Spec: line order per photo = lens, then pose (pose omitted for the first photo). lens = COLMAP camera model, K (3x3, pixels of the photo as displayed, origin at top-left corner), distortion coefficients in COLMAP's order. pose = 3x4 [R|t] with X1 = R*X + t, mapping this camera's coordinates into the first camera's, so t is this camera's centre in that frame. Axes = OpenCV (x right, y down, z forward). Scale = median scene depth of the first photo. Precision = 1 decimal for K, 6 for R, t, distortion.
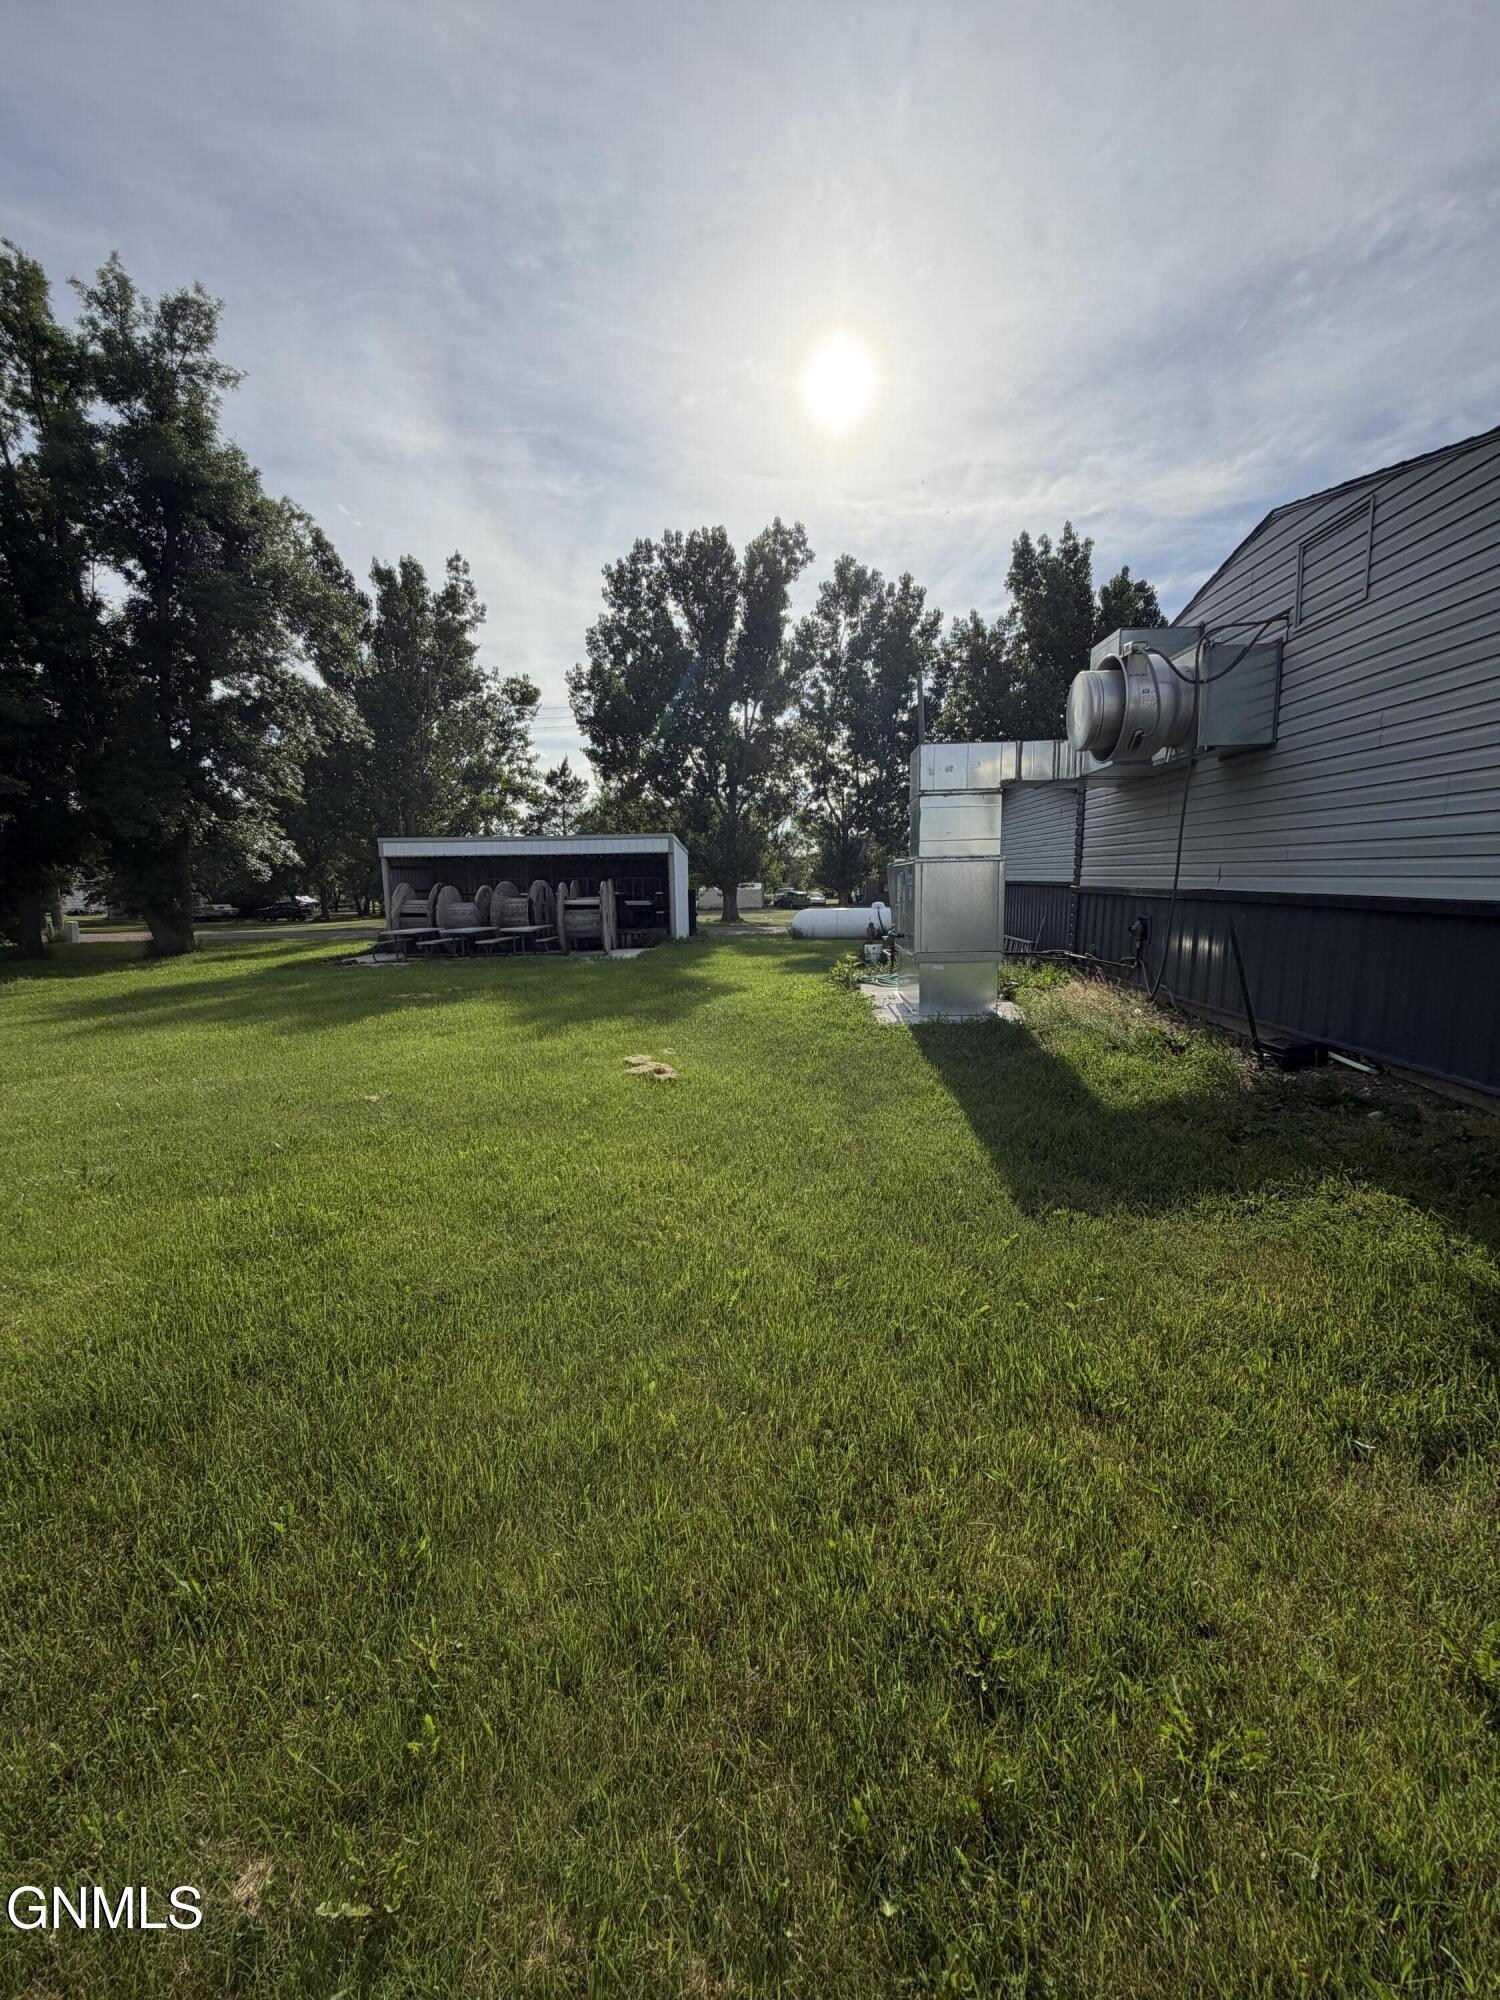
lens RADIAL K [[790.6, 0, 754.4], [0, 790.6, 997.6], [0, 0, 1]] dist [0.004533, -0.000292]
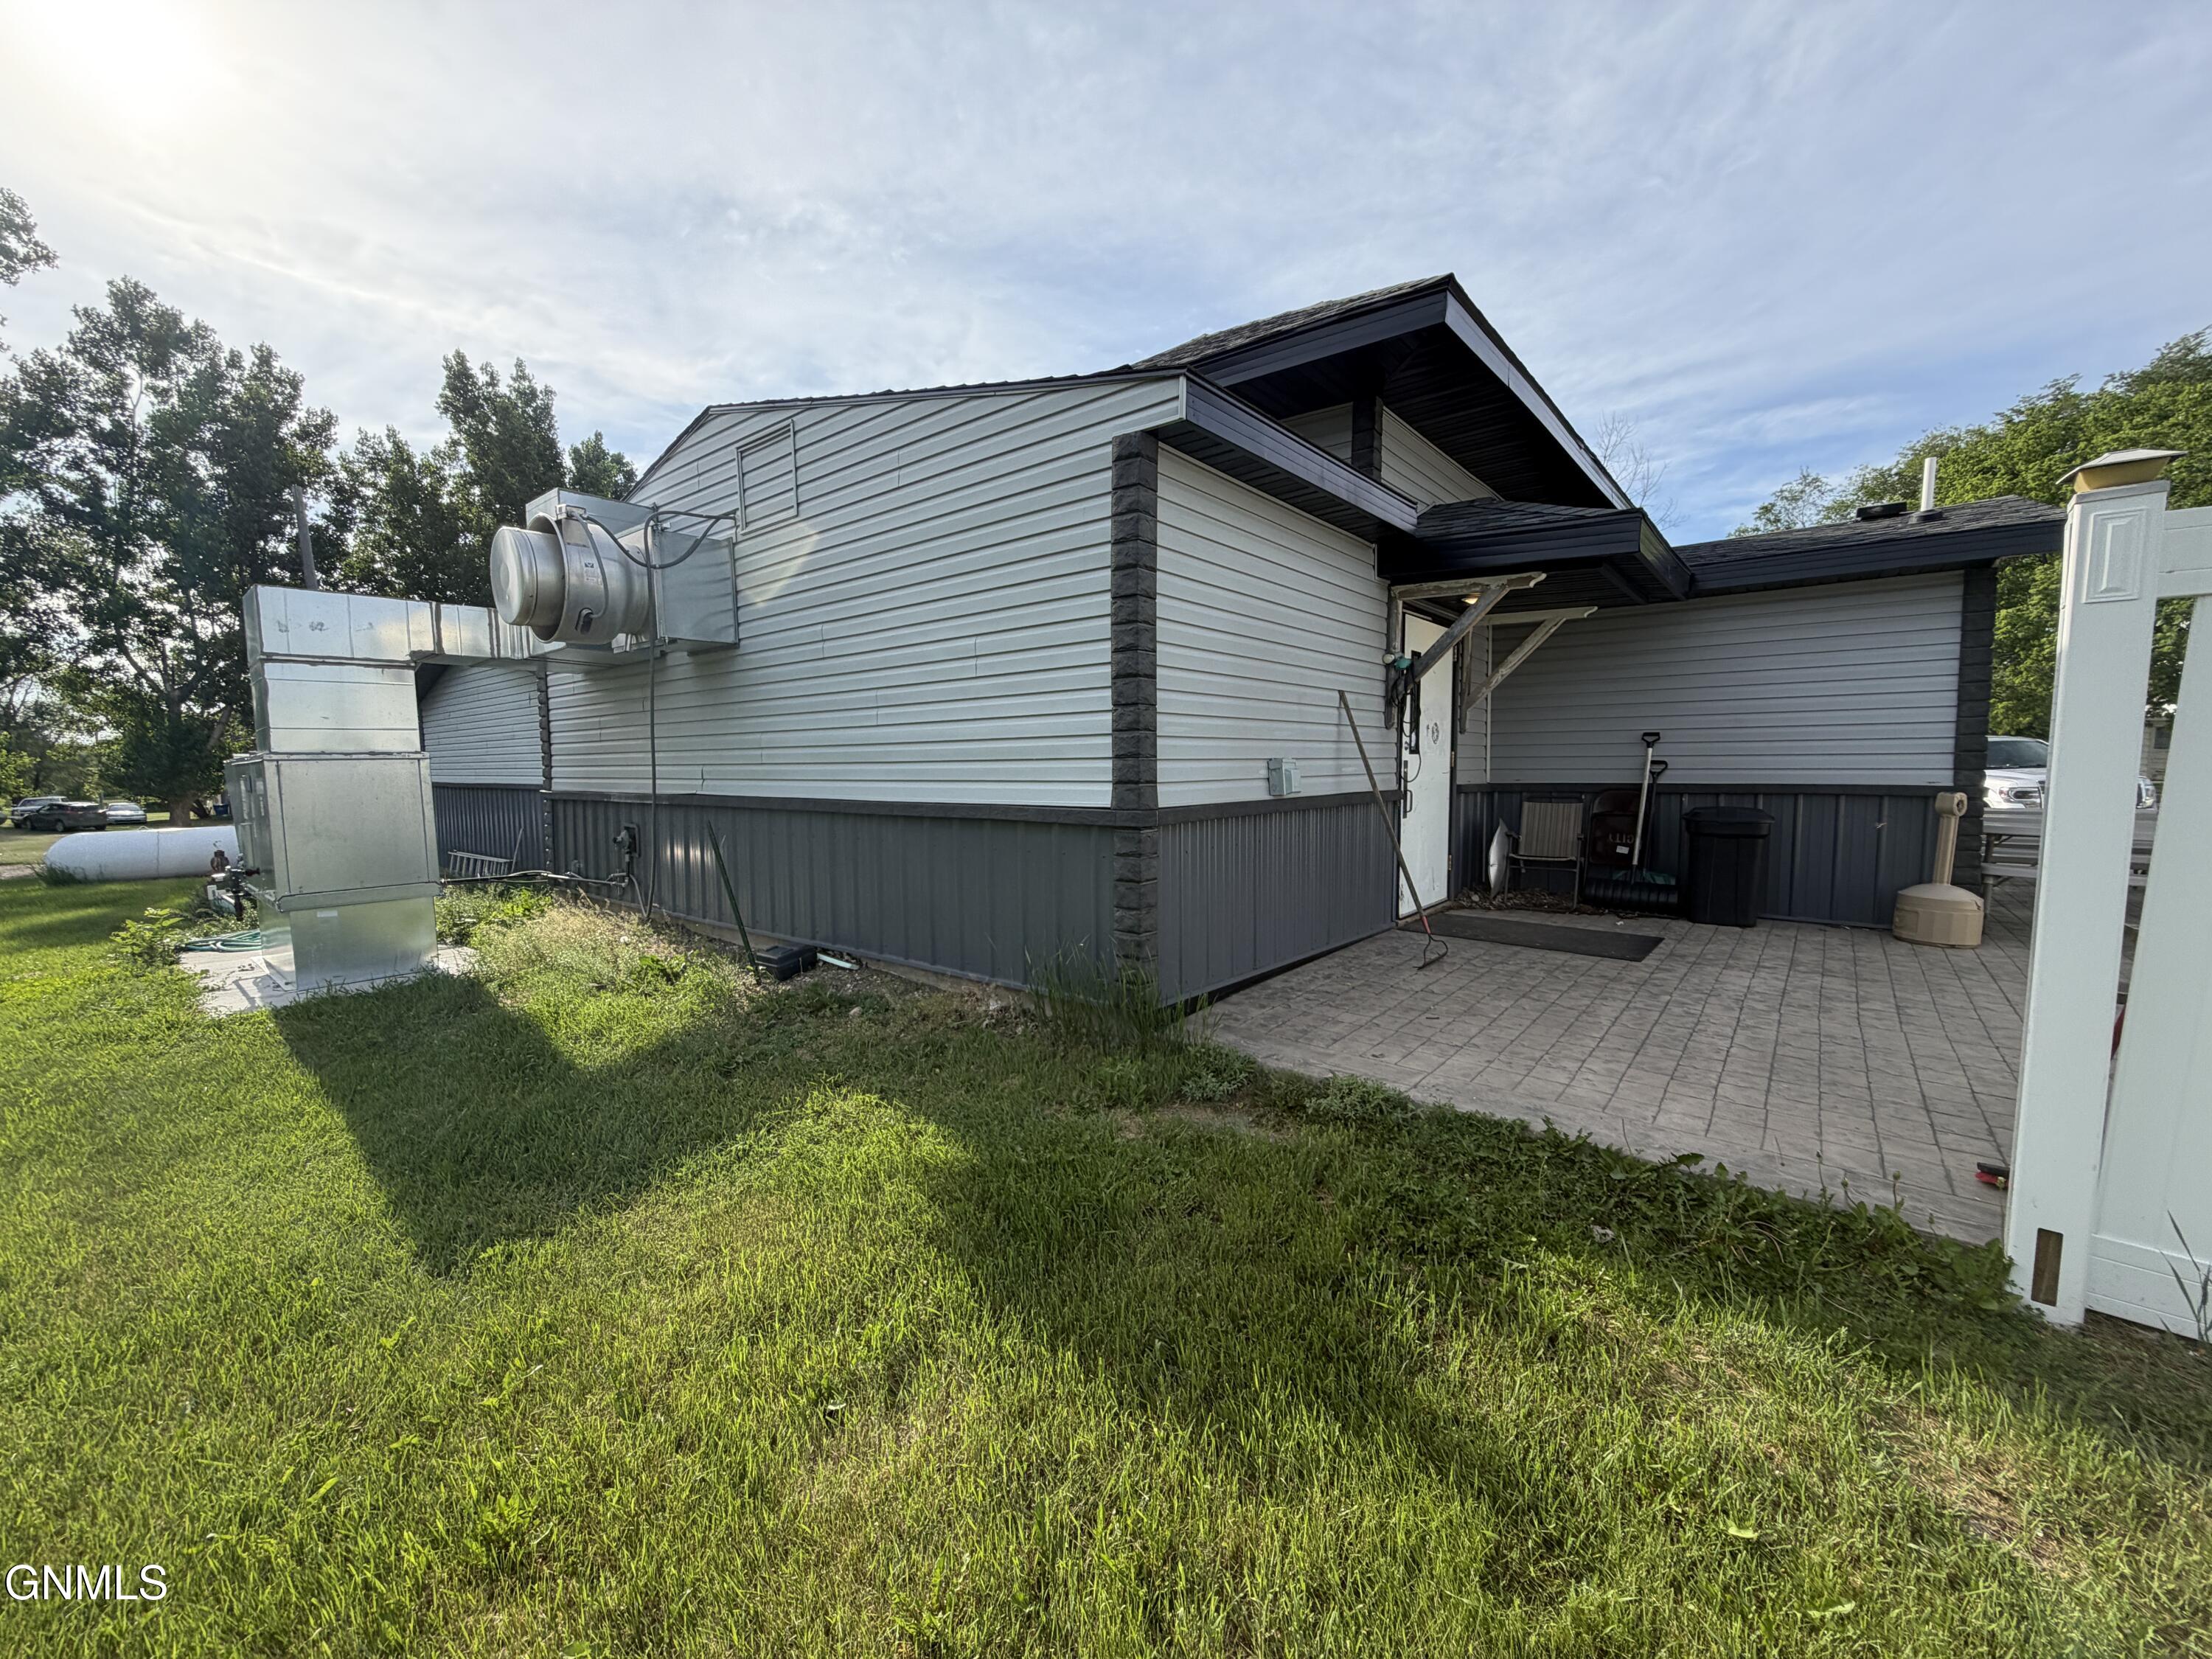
lens RADIAL K [[874.4, 0, 1094.8], [0, 874.4, 837.2], [0, 0, 1]] dist [0.004533, -0.000292]
pose [[0.614482, -0.059136, 0.786711, 0.017113], [0.122632, 0.992226, -0.021200, -0.002381], [-0.779341, 0.109503, 0.616957, 0.006567]]
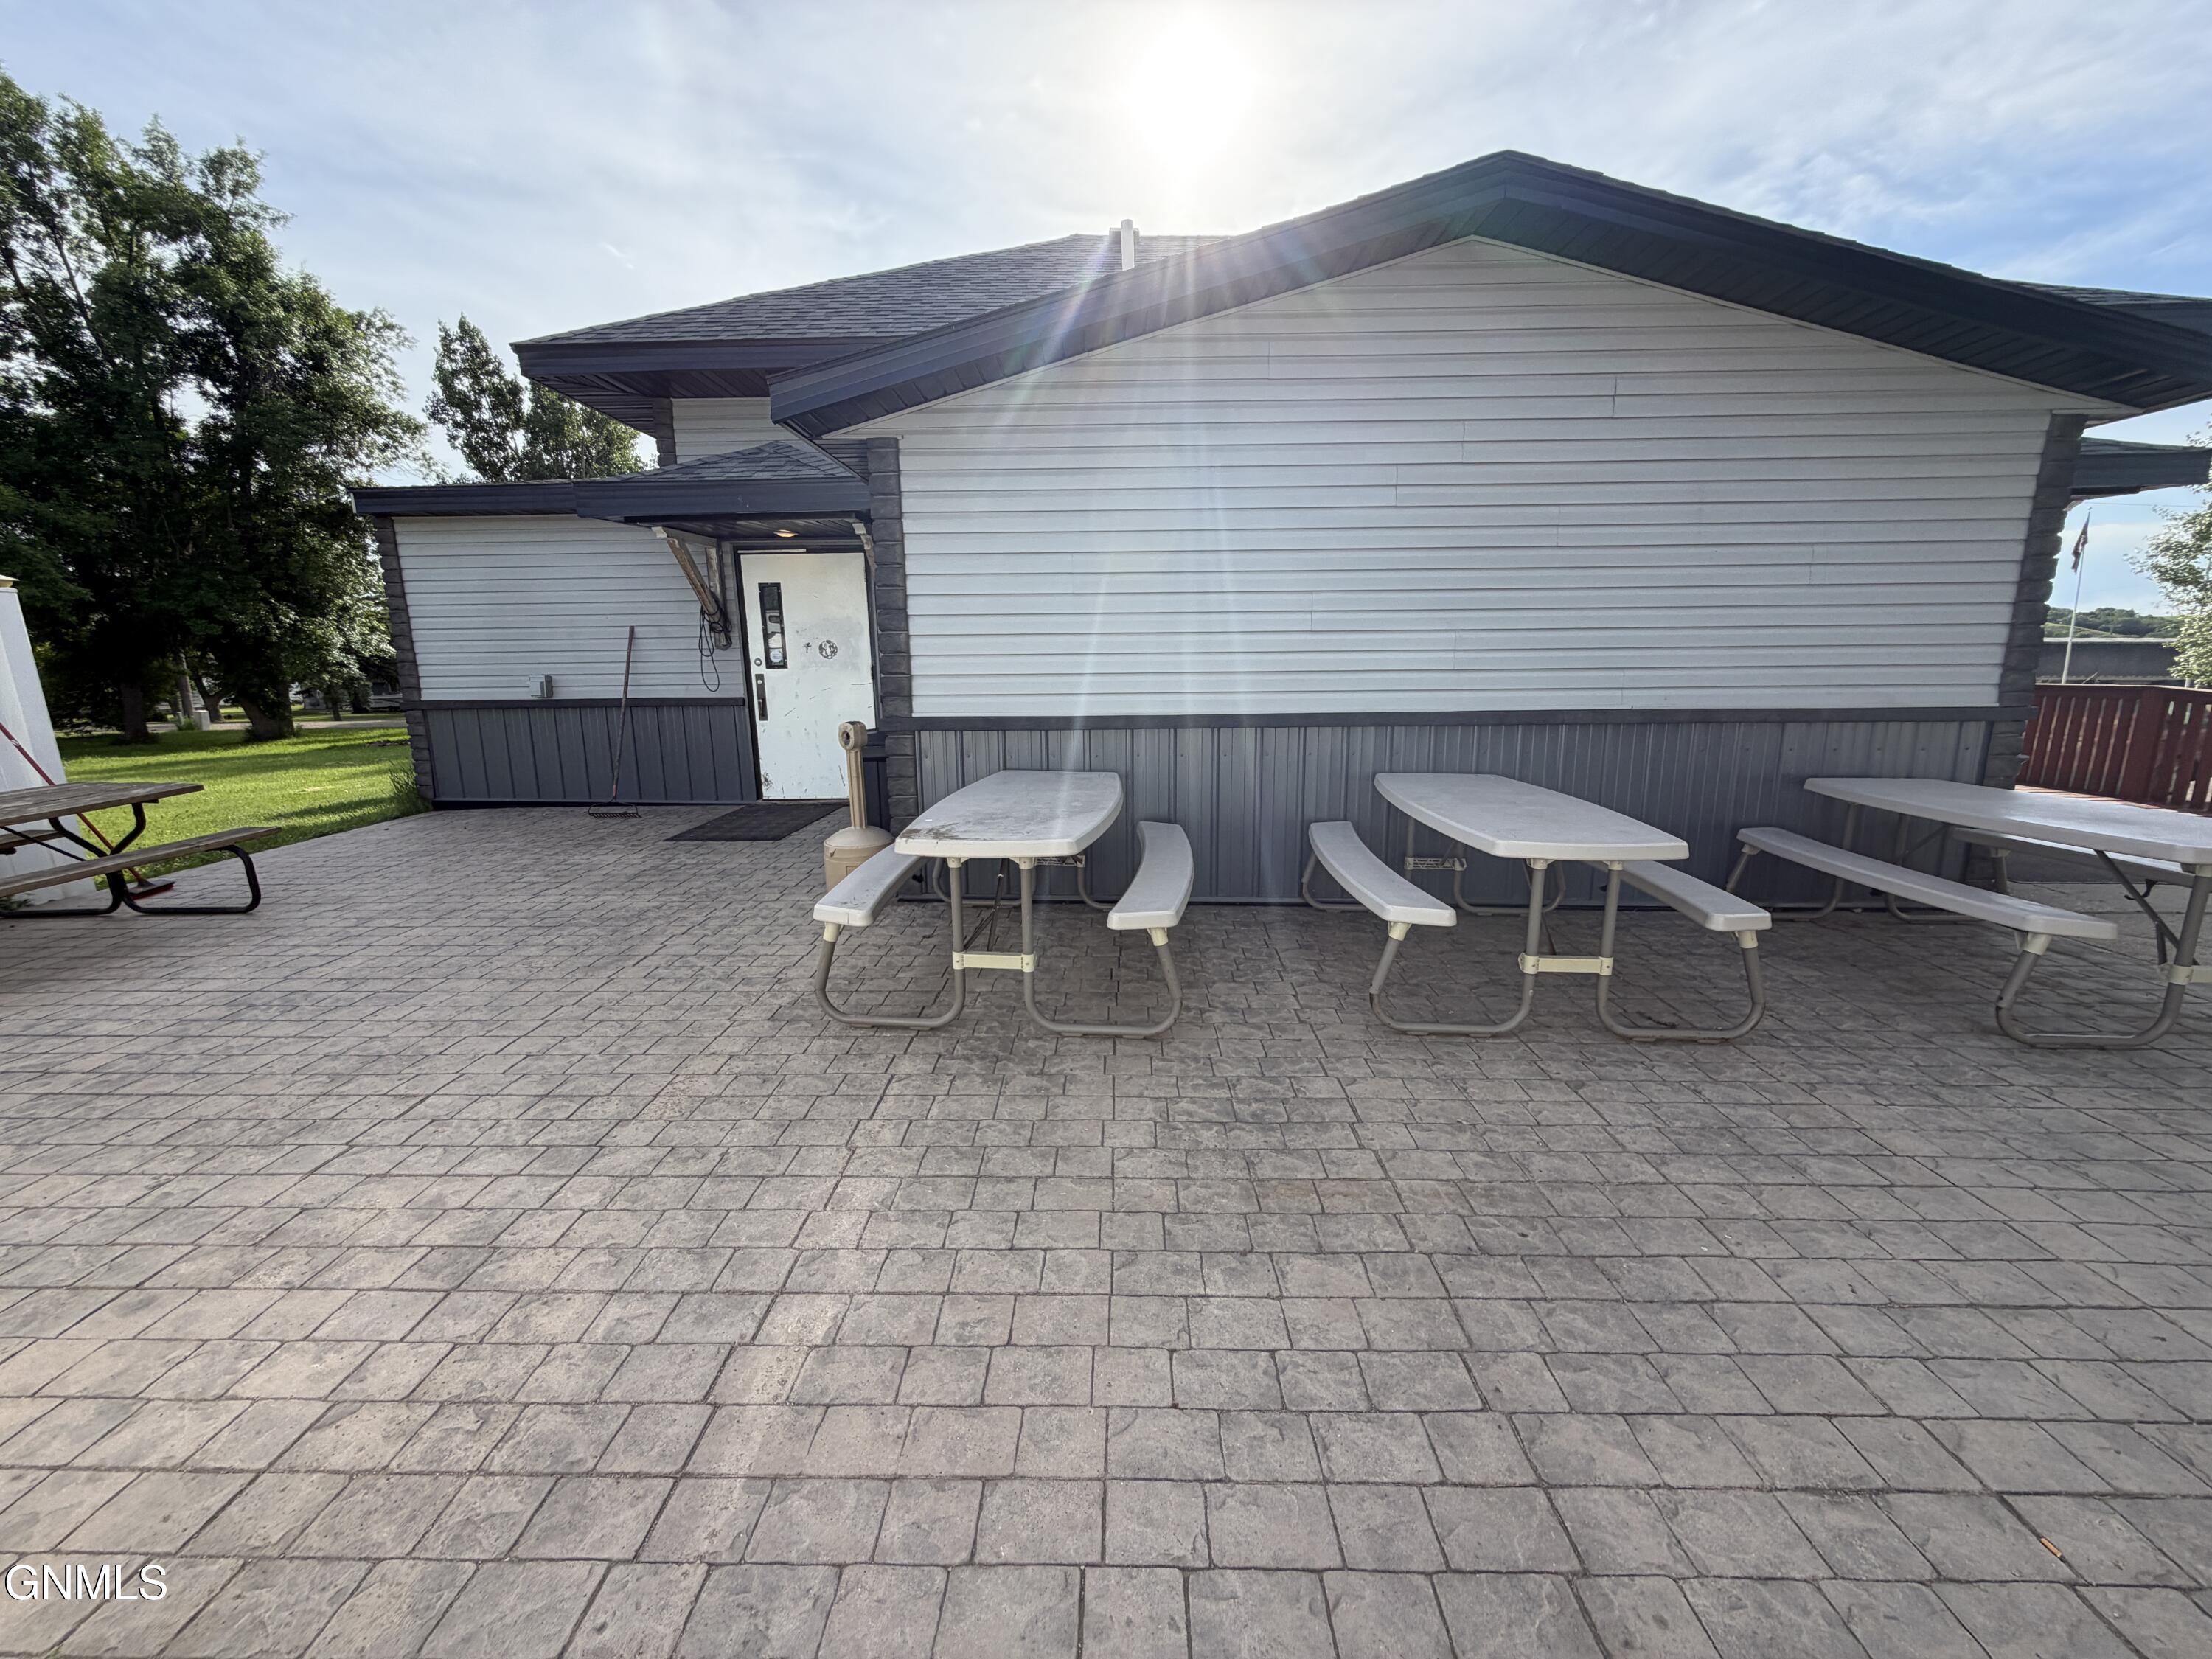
lens RADIAL K [[874.4, 0, 1114.4], [0, 874.4, 824.7], [0, 0, 1]] dist [0.004533, -0.000292]
pose [[0.999729, -0.011192, 0.020432, 0.508576], [0.010429, 0.999259, 0.037051, 0.037769], [-0.020832, -0.036828, 0.999104, -0.307612]]
